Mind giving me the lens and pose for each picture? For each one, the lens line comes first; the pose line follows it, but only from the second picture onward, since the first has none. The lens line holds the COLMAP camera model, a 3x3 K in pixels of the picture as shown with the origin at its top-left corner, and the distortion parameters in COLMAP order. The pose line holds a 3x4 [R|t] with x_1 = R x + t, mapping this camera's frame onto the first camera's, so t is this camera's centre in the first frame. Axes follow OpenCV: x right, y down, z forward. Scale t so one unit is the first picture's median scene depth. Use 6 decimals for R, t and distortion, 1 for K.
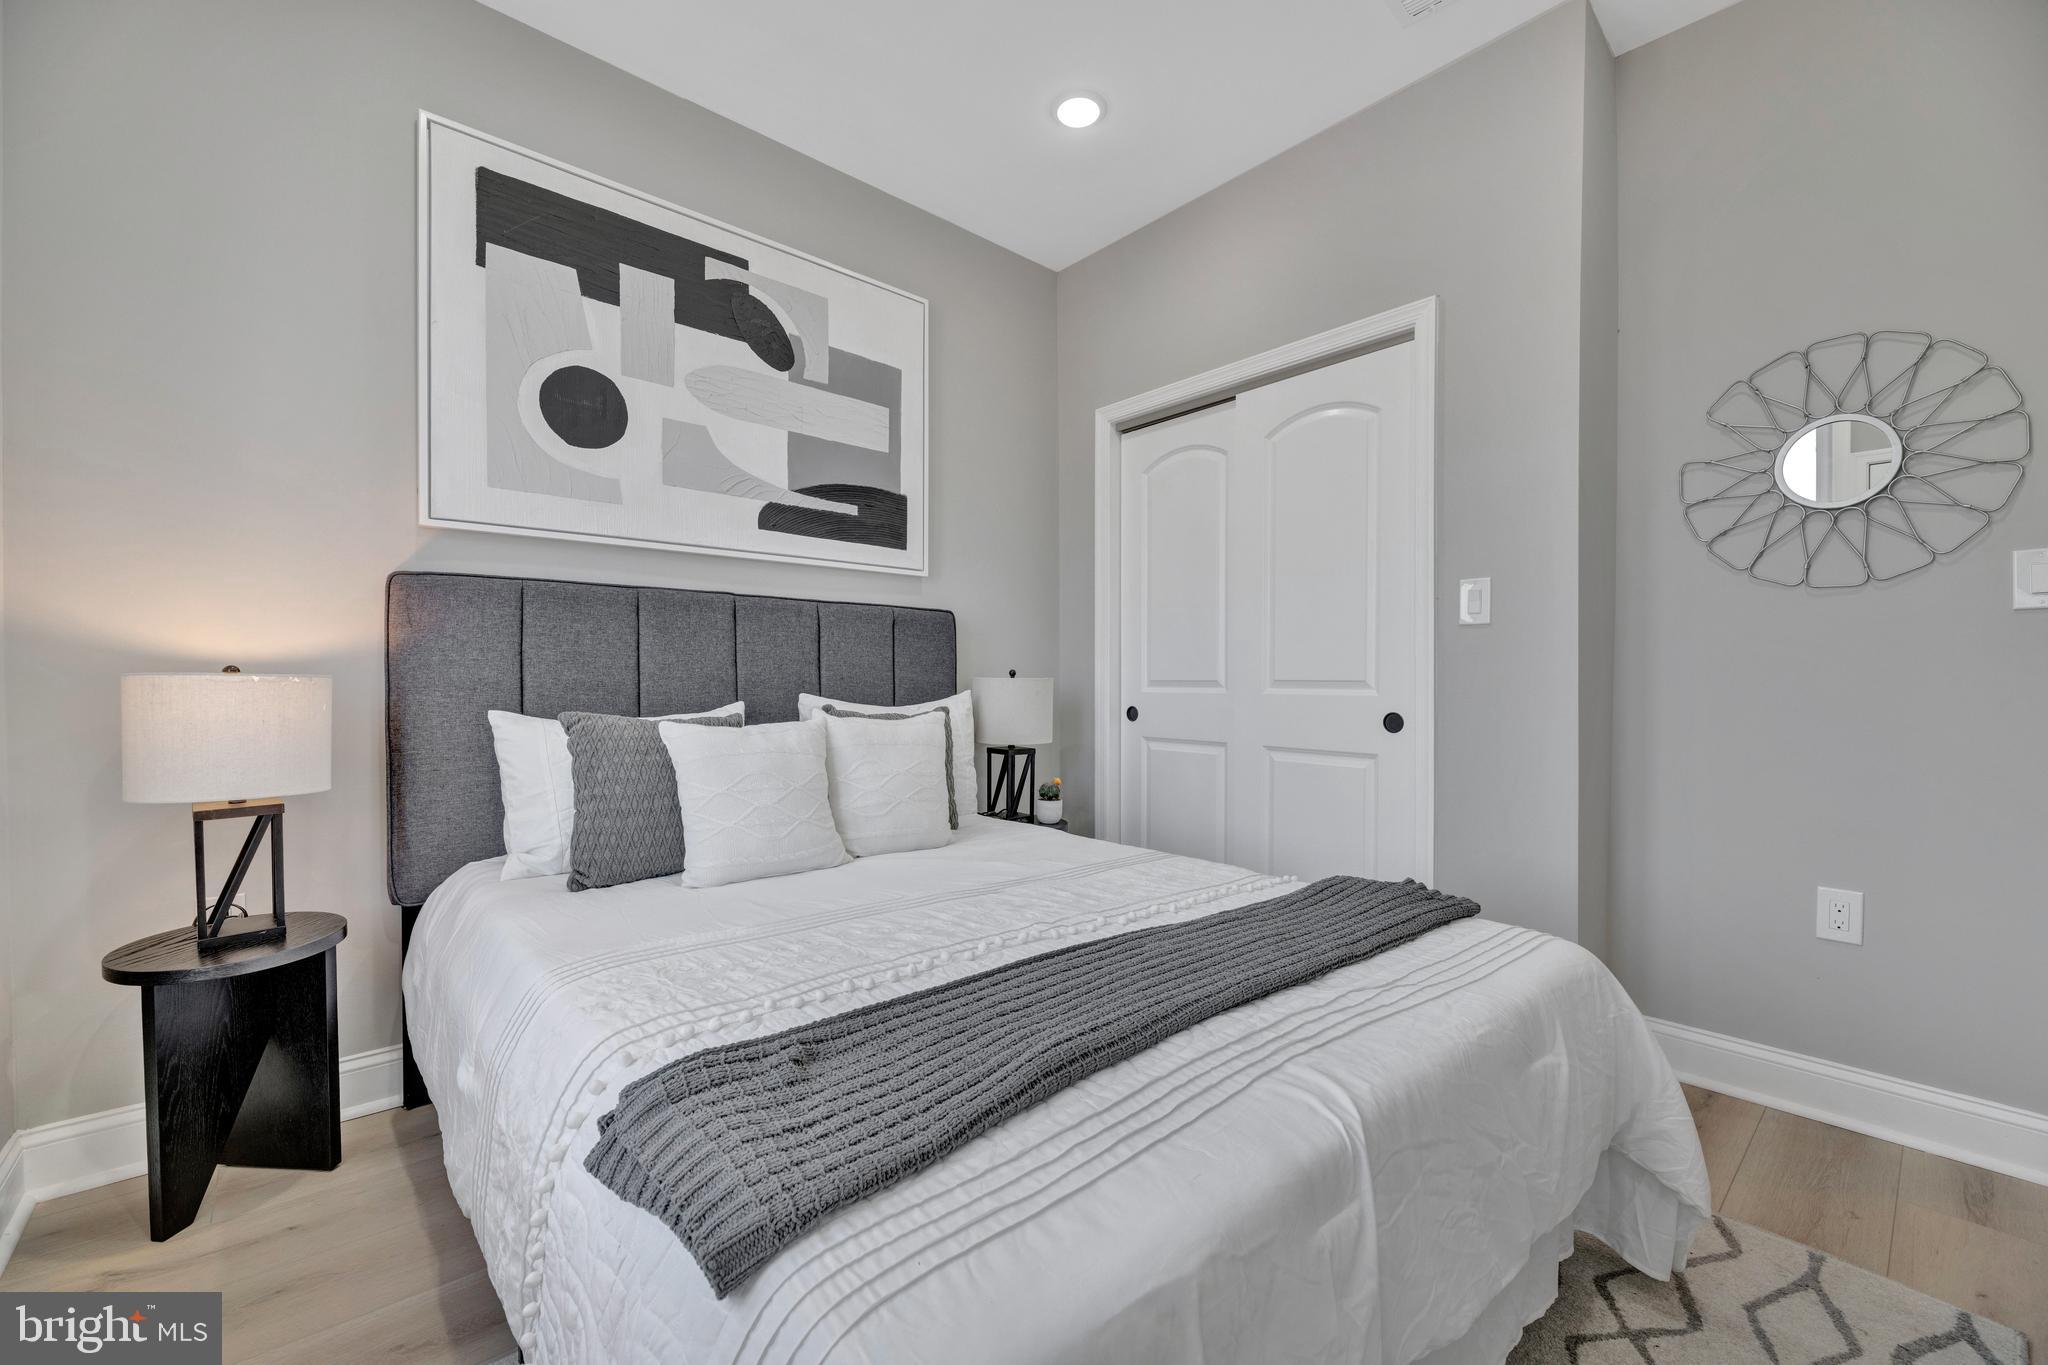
lens RADIAL K [[826.0, 0, 1007.4], [0, 826.0, 693.6], [0, 0, 1]] dist [-0.000006, -0.003113]
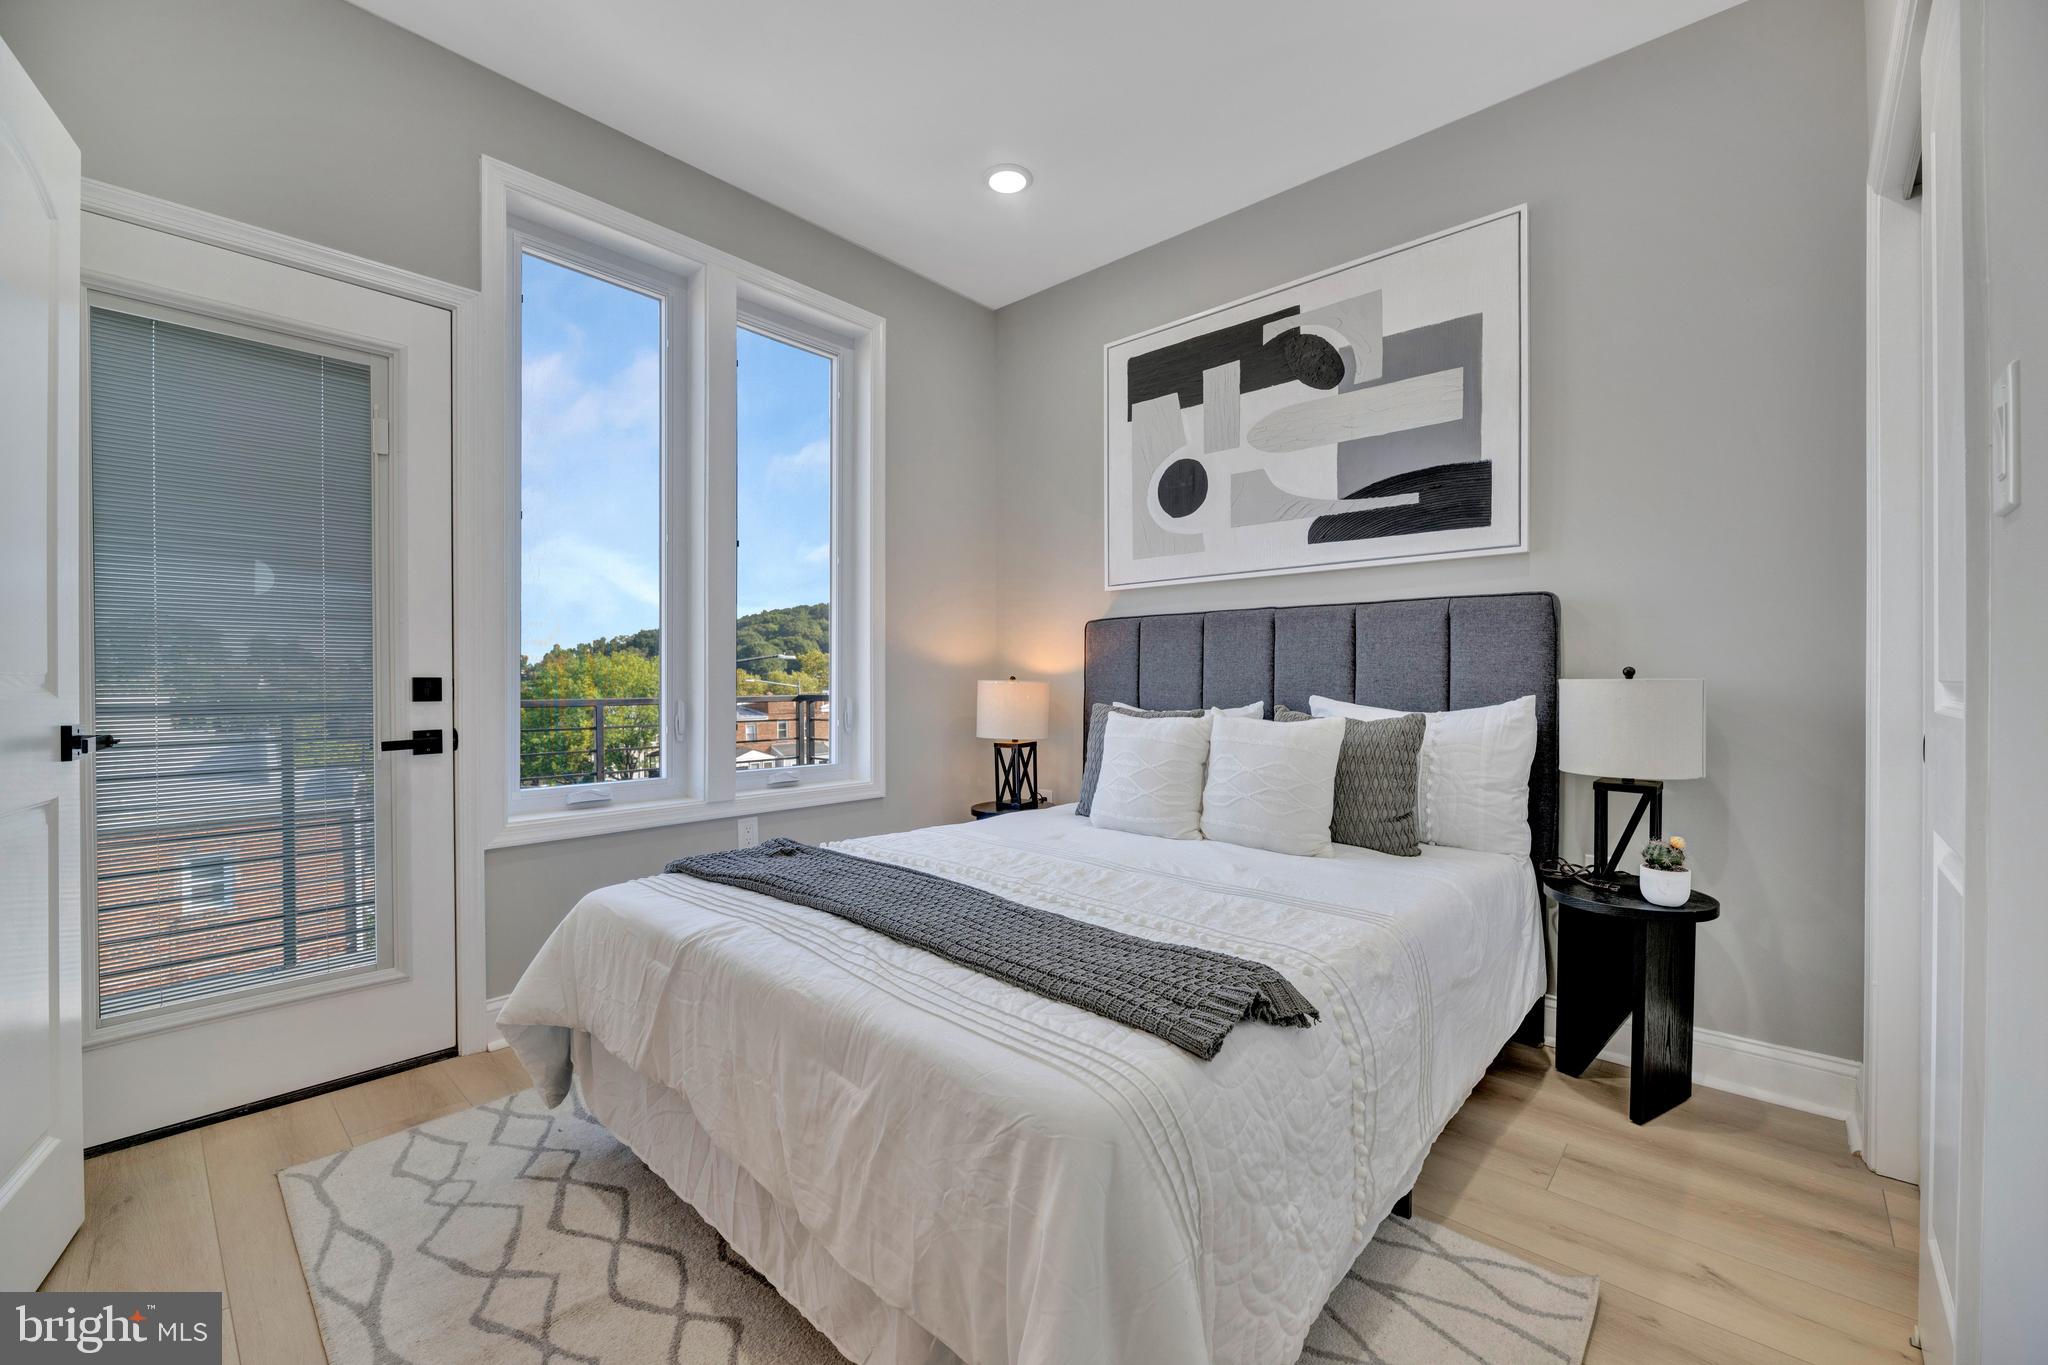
lens RADIAL K [[826.0, 0, 1015.5], [0, 826.0, 701.7], [0, 0, 1]] dist [-0.000006, -0.003113]
pose [[0.111637, 0.030374, -0.993285, 0.785037], [-0.005832, 0.999536, 0.029910, -0.022000], [0.993732, 0.002454, 0.111762, 0.512123]]
